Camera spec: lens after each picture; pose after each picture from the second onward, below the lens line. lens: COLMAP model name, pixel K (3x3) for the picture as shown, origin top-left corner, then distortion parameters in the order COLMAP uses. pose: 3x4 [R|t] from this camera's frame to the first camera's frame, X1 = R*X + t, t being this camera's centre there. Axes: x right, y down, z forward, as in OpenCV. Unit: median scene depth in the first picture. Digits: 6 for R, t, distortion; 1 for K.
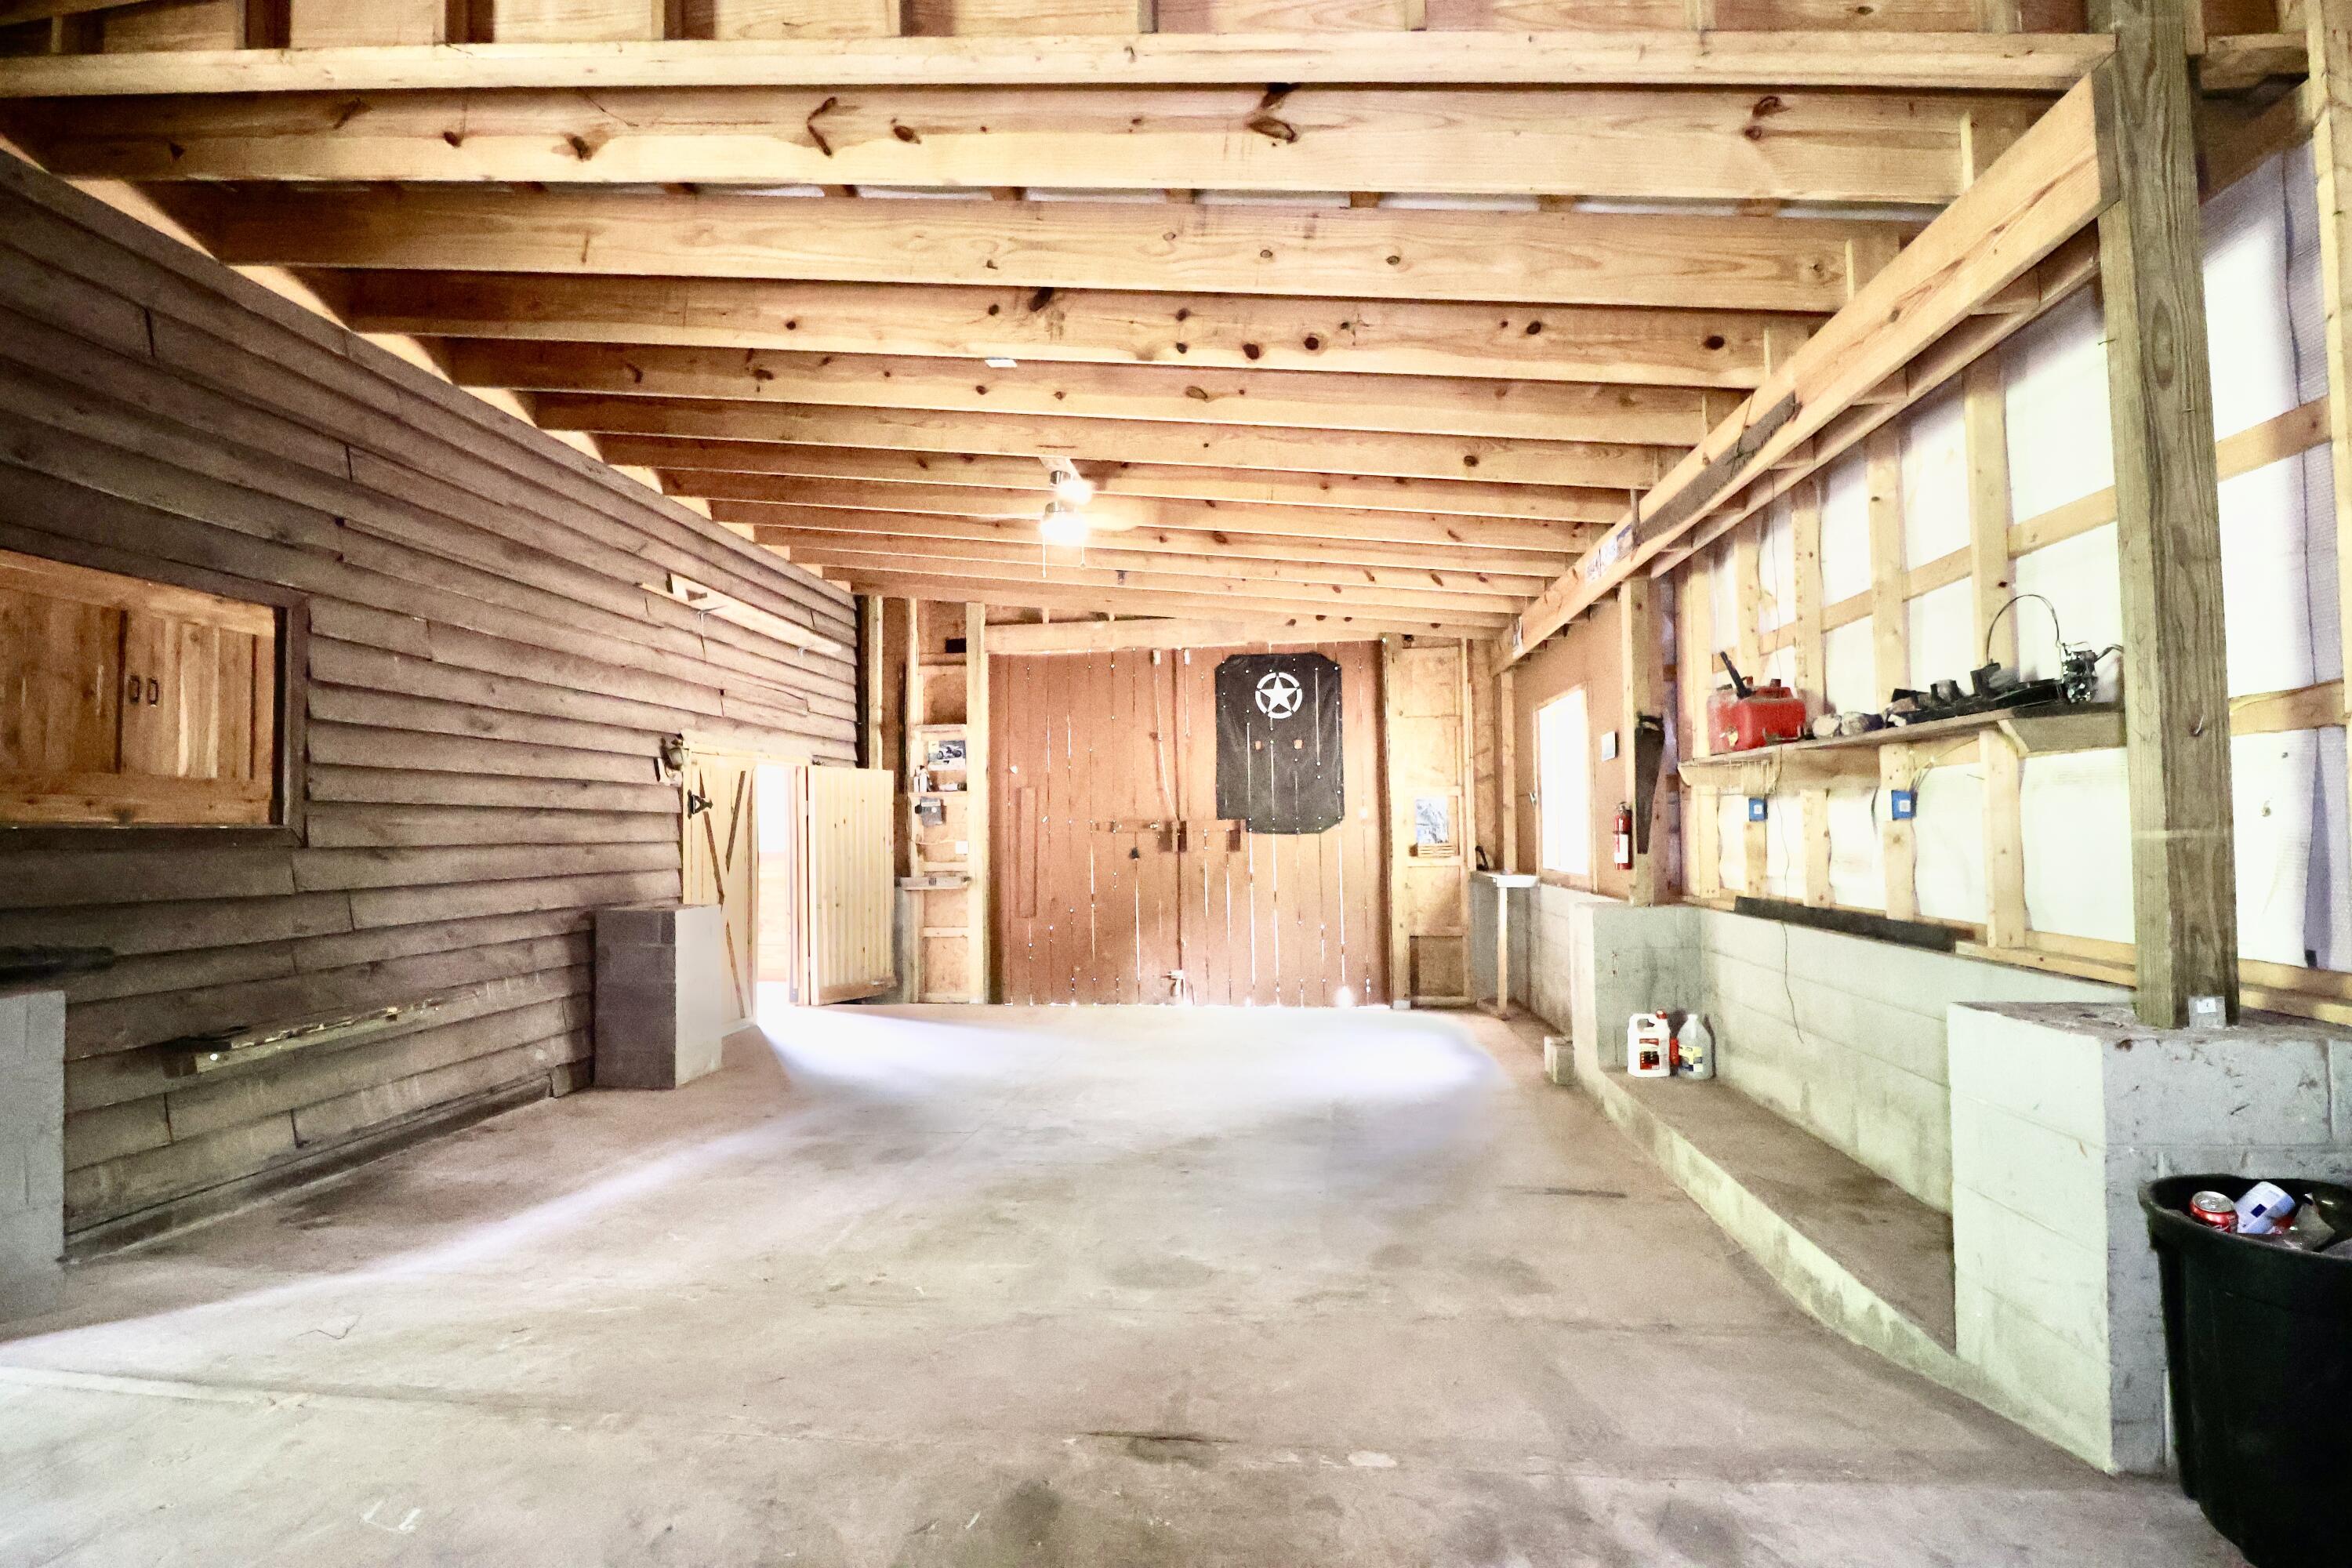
lens RADIAL K [[1113.1, 0, 1186.5], [0, 1113.1, 783.5], [0, 0, 1]] dist [-0.004057, -0.009117]
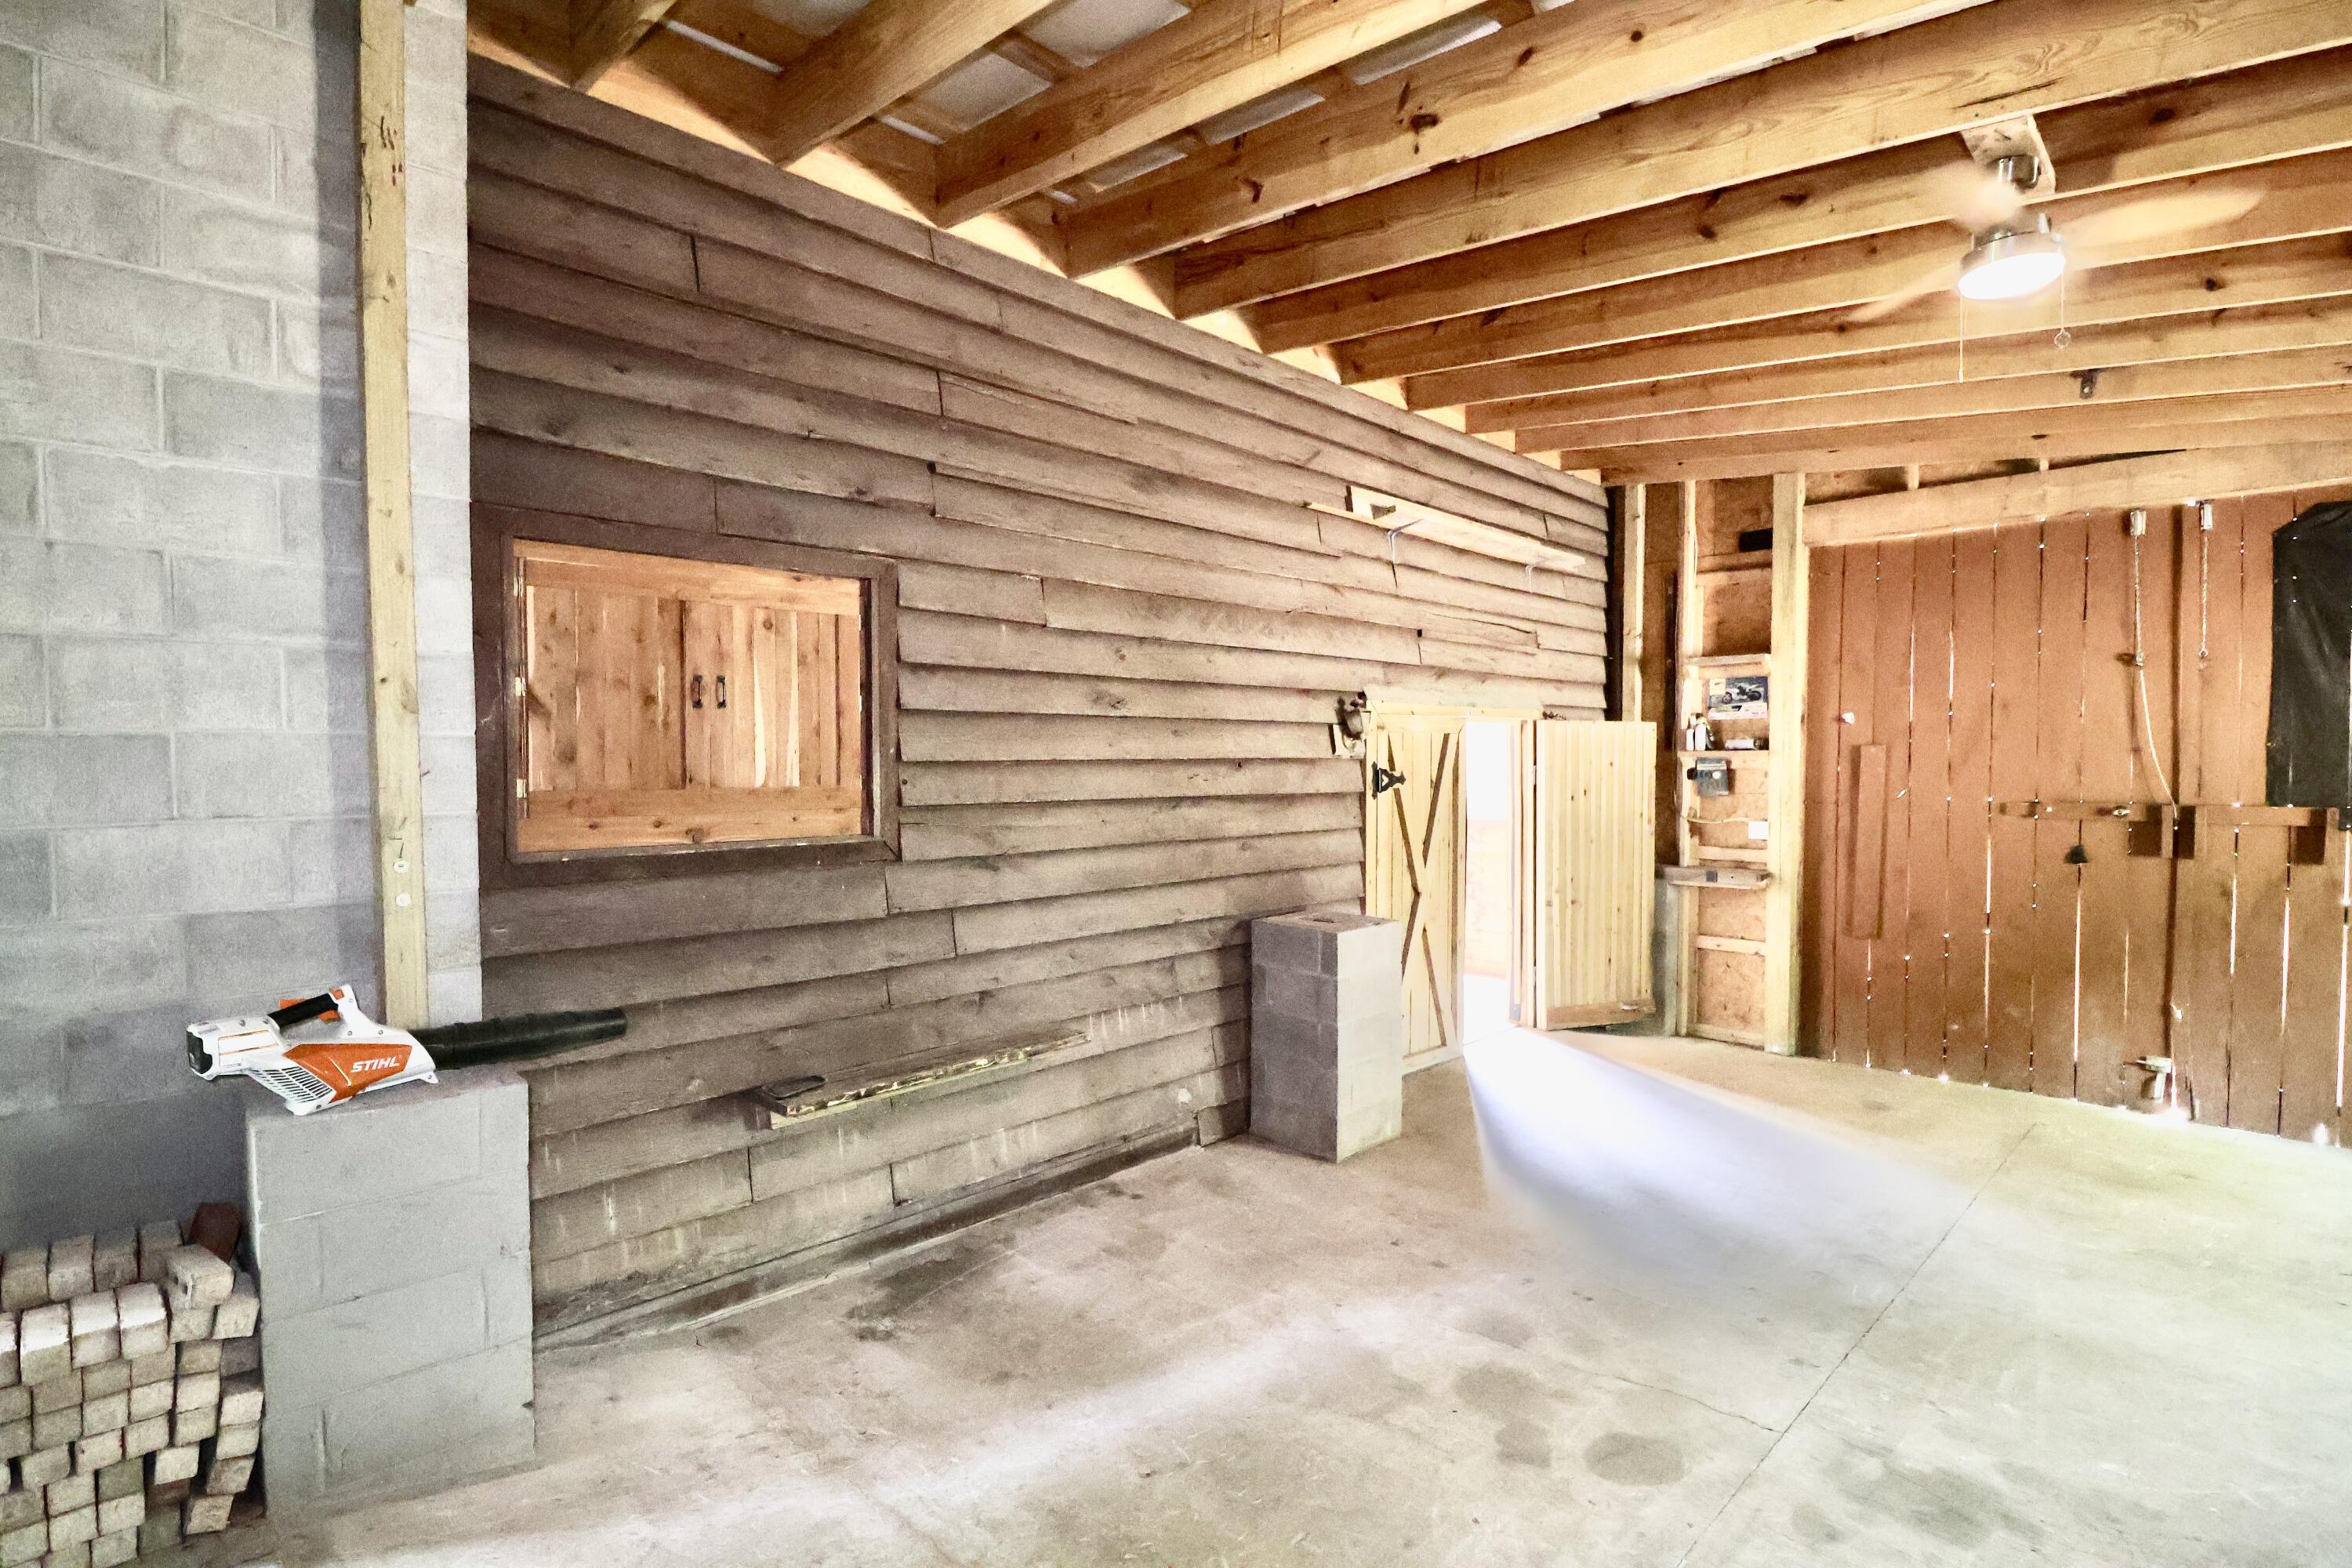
lens RADIAL K [[1113.1, 0, 1122.0], [0, 1113.1, 799.7], [0, 0, 1]] dist [-0.004057, -0.009117]
pose [[0.756298, 0.037429, -0.653156, -0.087296], [0.017853, 0.996810, 0.077794, -0.042612], [0.653984, -0.070496, 0.753216, 0.376931]]
